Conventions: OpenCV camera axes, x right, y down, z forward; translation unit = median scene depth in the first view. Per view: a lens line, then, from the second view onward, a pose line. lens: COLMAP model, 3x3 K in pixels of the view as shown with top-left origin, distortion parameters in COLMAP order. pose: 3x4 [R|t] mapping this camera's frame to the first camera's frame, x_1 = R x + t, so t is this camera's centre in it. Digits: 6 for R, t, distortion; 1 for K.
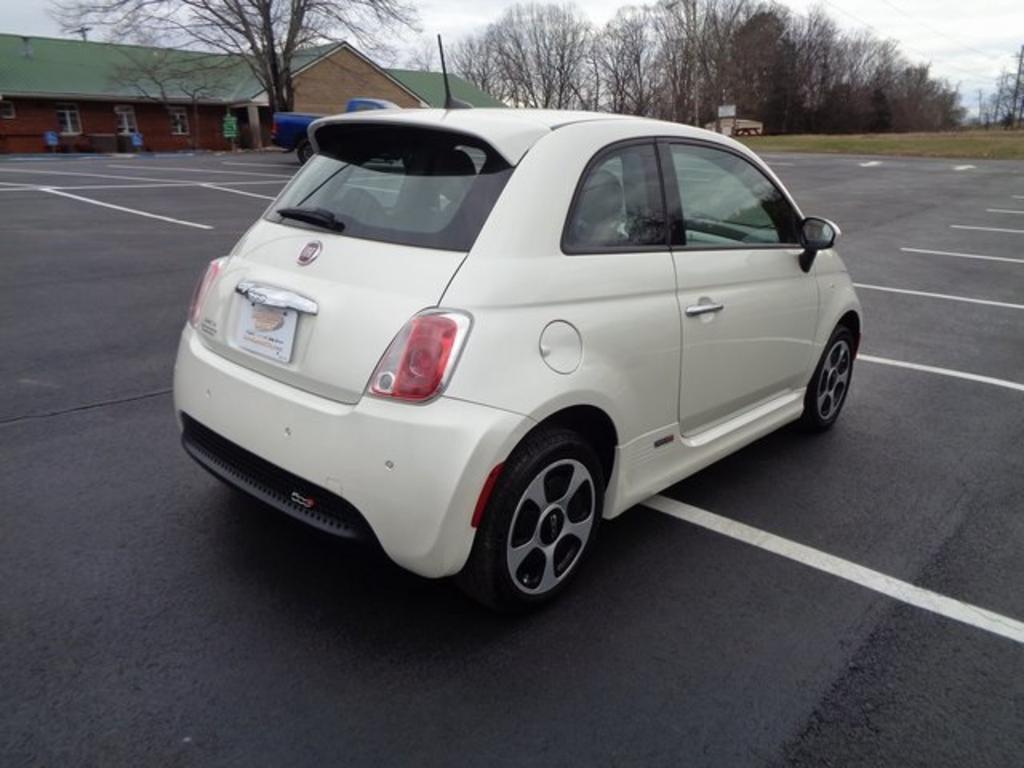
lens RADIAL K [[770.4, 0, 510.7], [0, 770.4, 388.3], [0, 0, 1]] dist [0.009207, -0.005884]
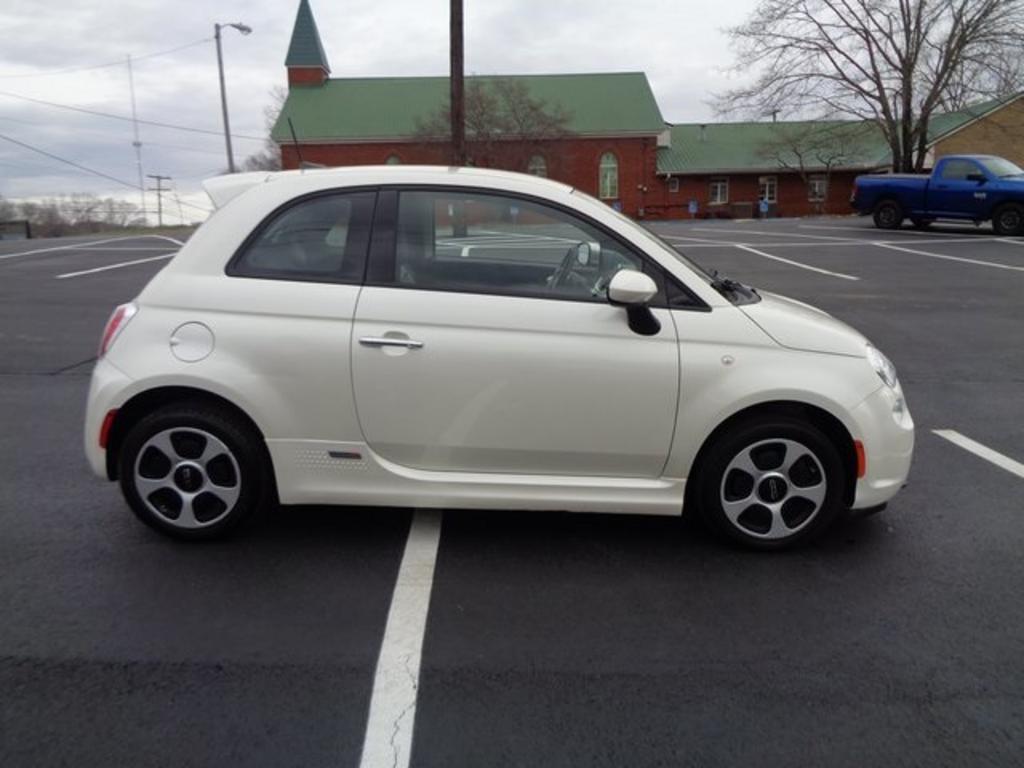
lens RADIAL K [[770.4, 0, 510.7], [0, 770.4, 388.3], [0, 0, 1]] dist [0.009207, -0.005884]
pose [[0.639964, 0.152575, -0.753105, 0.150970], [-0.213512, 0.976802, 0.016460, -0.012115], [0.738145, 0.150263, 0.657695, 0.056322]]
